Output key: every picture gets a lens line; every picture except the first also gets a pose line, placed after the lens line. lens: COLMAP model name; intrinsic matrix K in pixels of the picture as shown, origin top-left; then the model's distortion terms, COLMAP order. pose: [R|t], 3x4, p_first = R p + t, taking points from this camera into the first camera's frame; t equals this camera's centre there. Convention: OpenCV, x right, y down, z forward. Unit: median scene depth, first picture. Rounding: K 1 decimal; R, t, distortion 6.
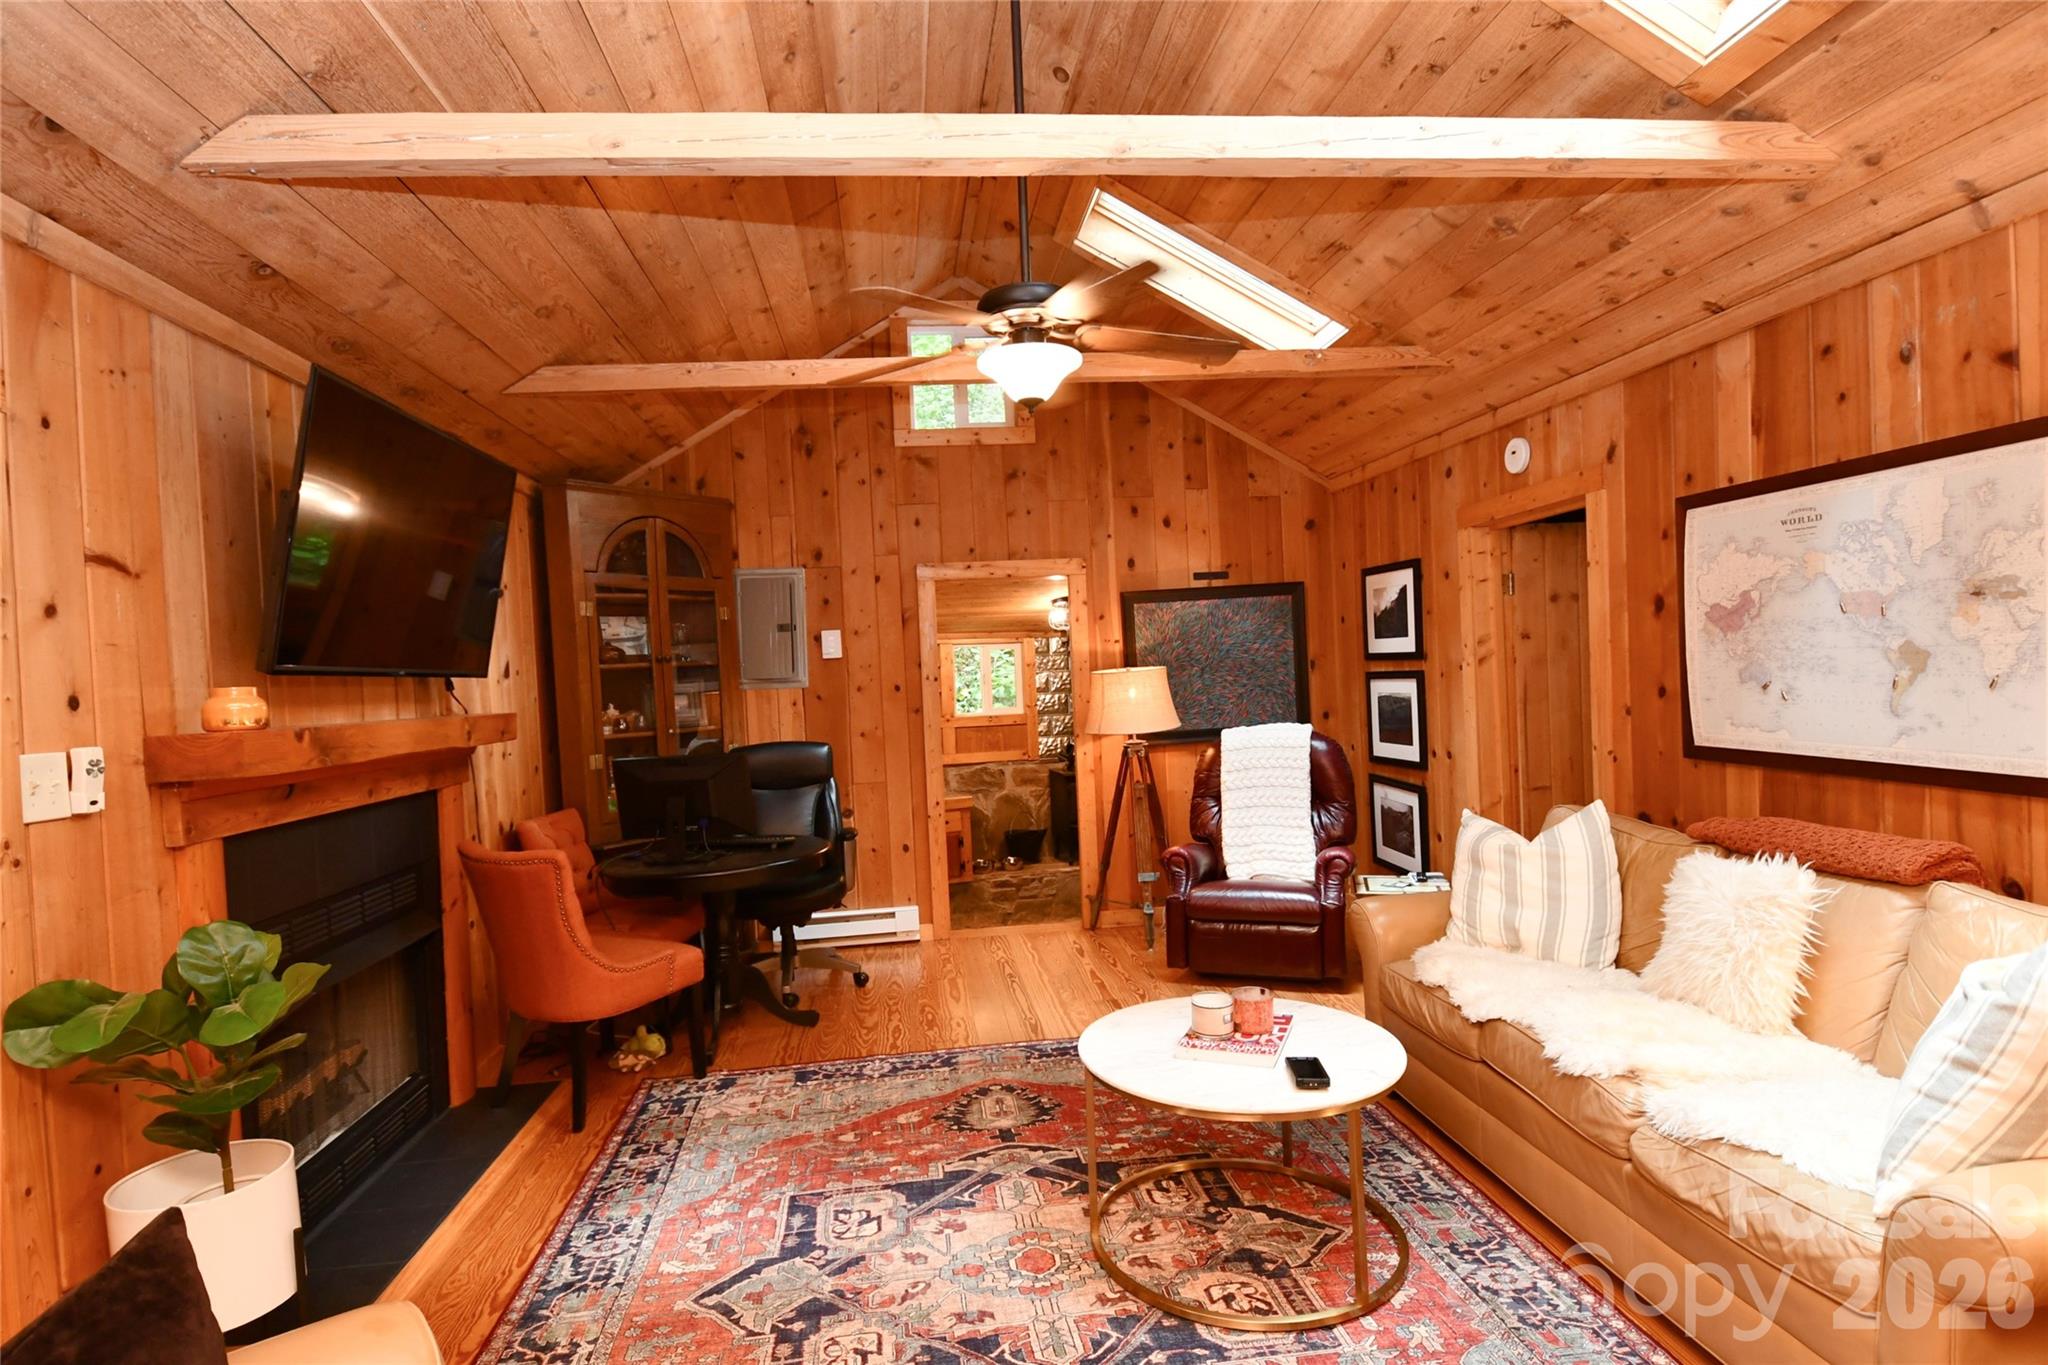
lens RADIAL K [[1068.2, 0, 1021.9], [0, 1068.2, 698.1], [0, 0, 1]] dist [0.020099, -0.028938]
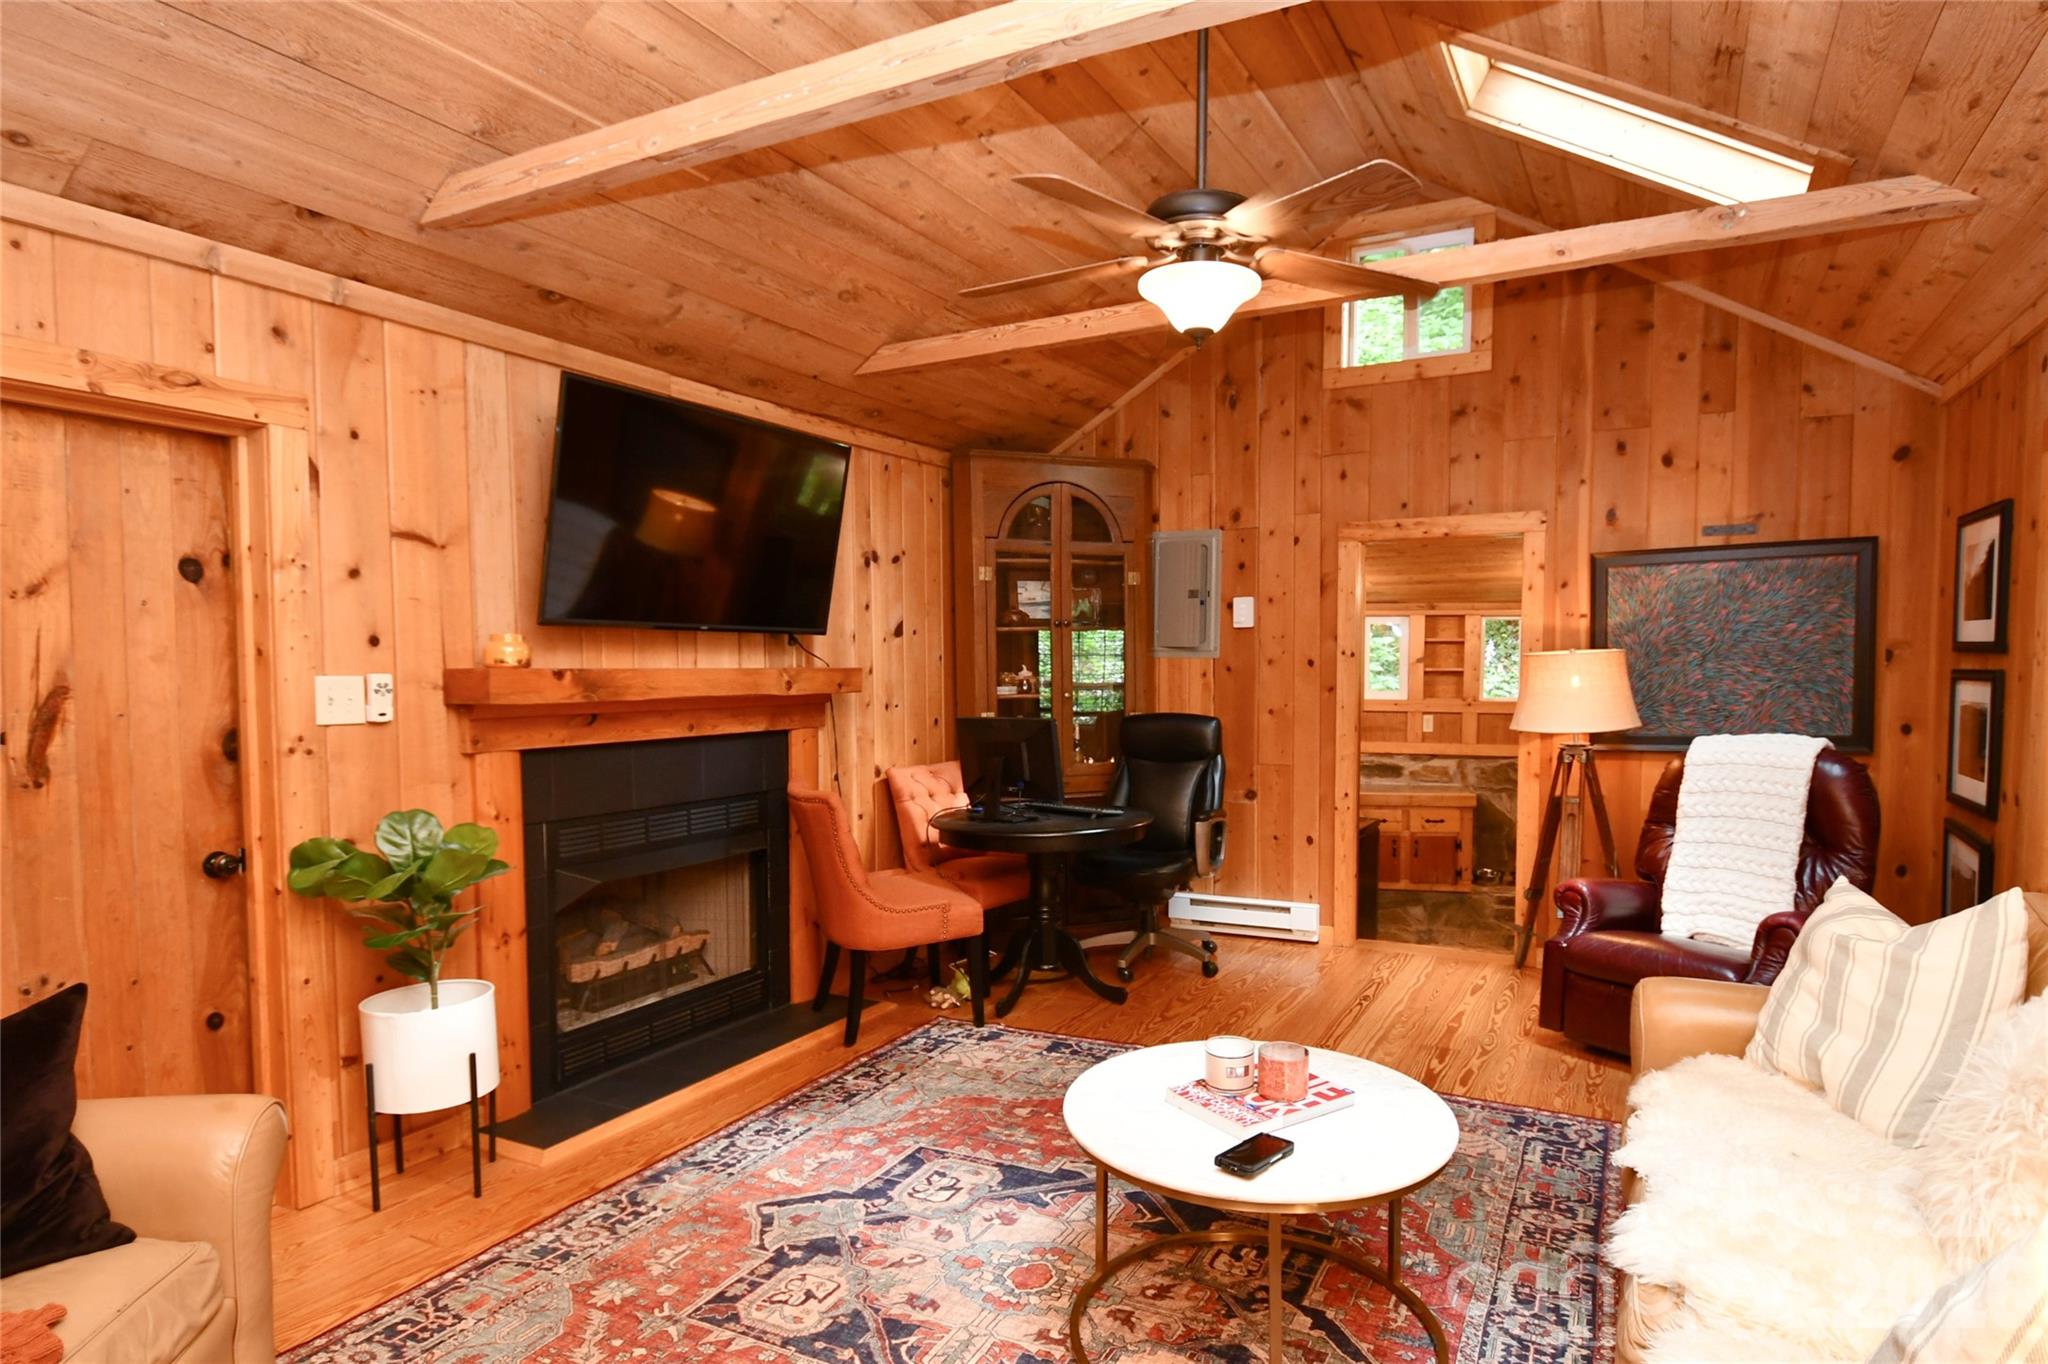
lens RADIAL K [[1139.0, 0, 1098.2], [0, 1139.0, 733.9], [0, 0, 1]] dist [0.023369, -0.030846]
pose [[0.841403, 0.077726, -0.534790, 0.345595], [-0.047286, 0.996396, 0.070418, -0.011970], [0.538336, -0.033962, 0.842046, 0.128242]]
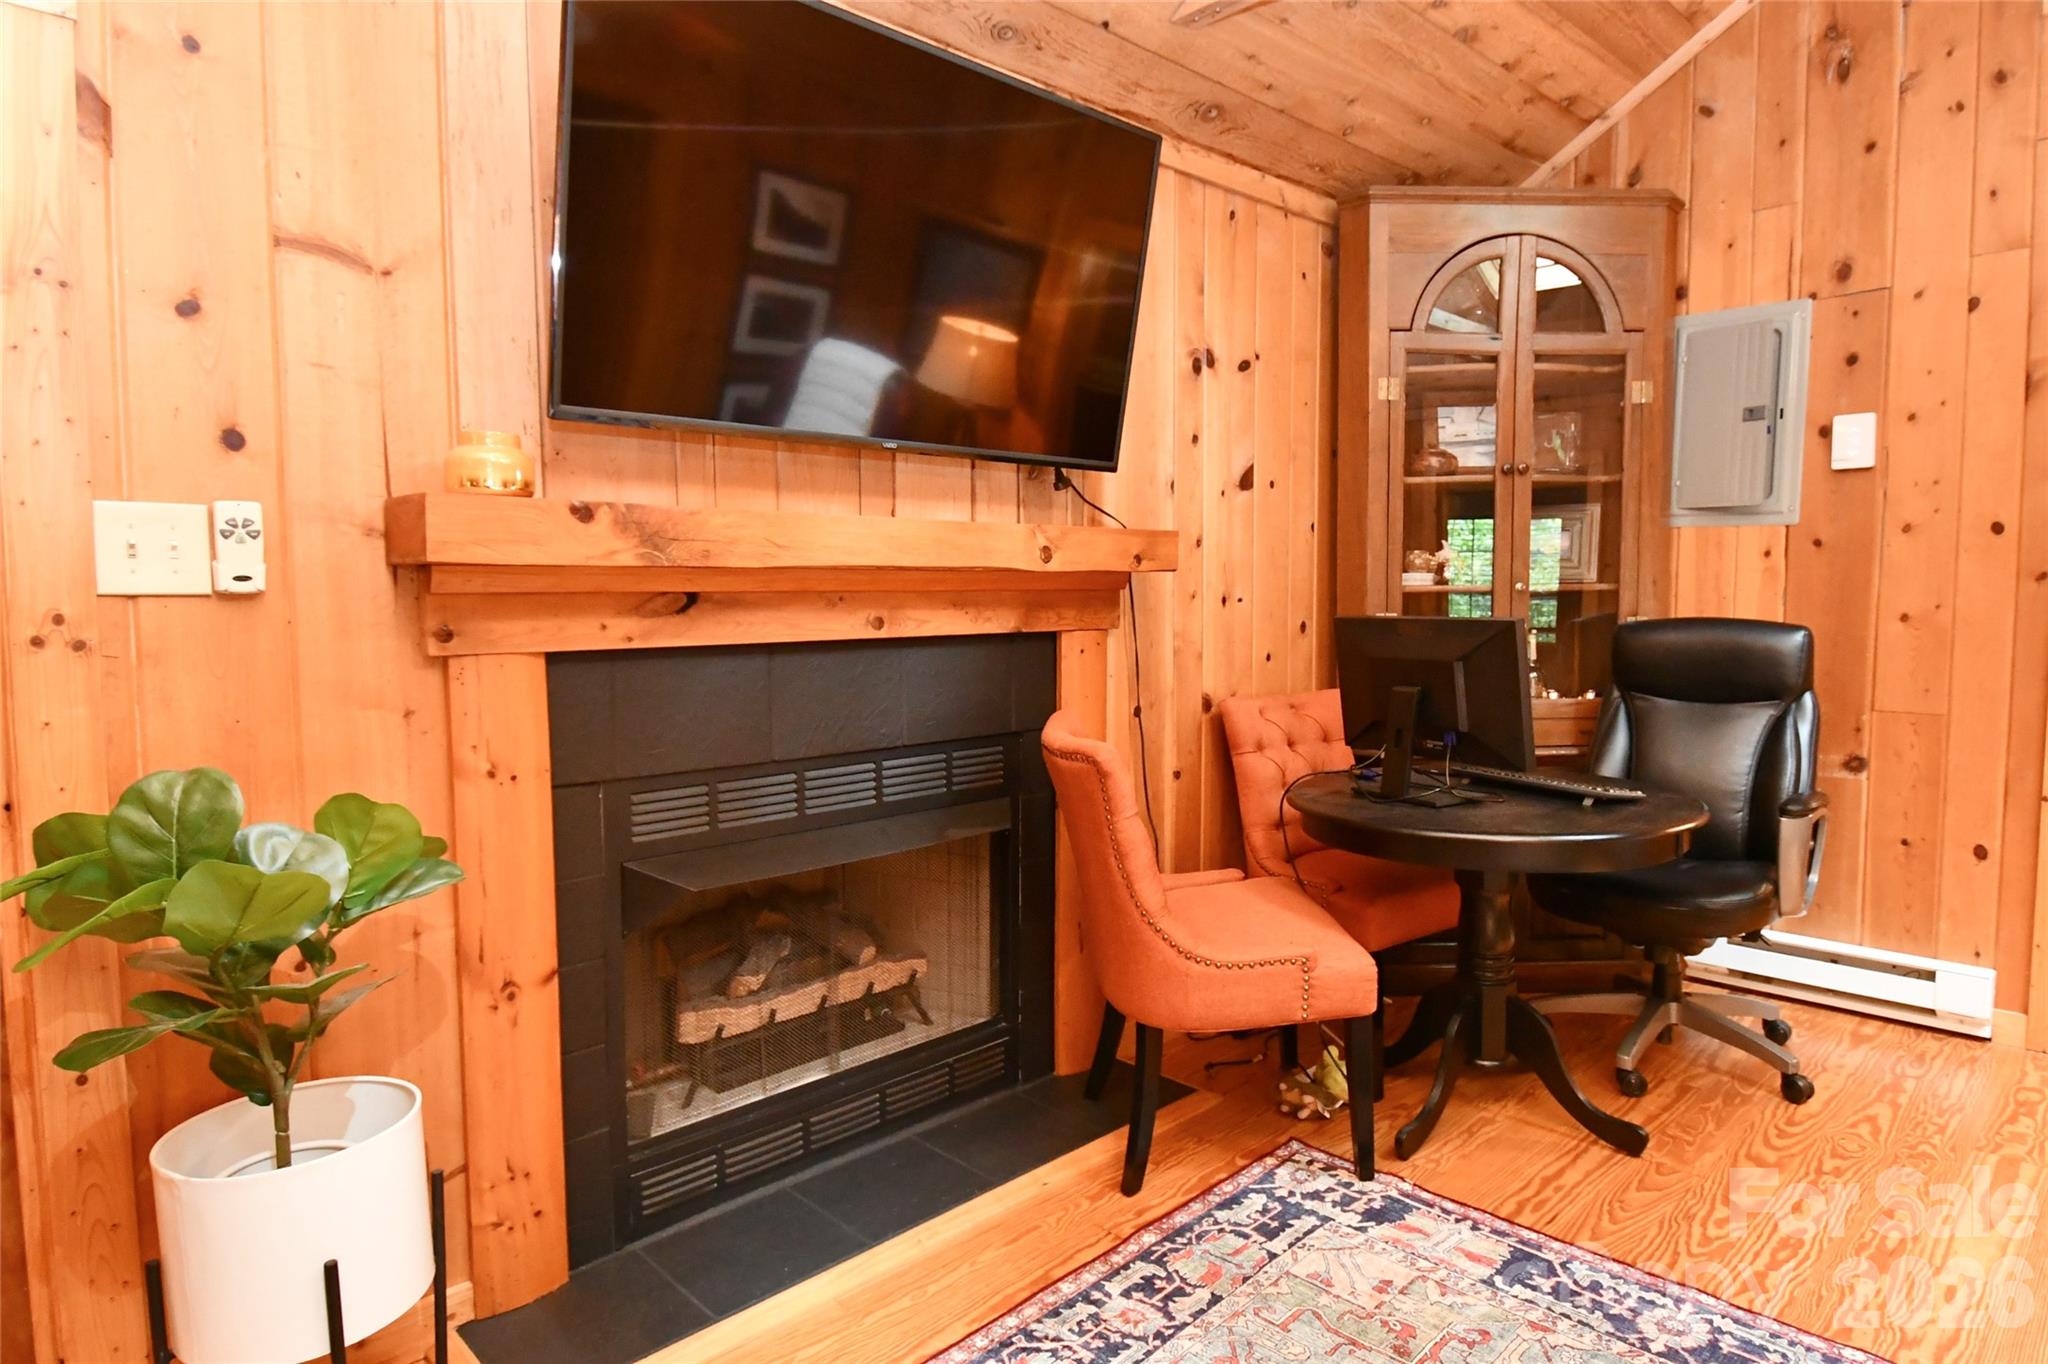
lens RADIAL K [[1174.9, 0, 1109.8], [0, 1174.9, 674.4], [0, 0, 1]] dist [0.022346, -0.031462]
pose [[0.634651, 0.106507, -0.765424, 0.061942], [-0.043923, 0.993828, 0.101871, 0.027861], [0.771550, -0.031033, 0.635412, 0.471912]]
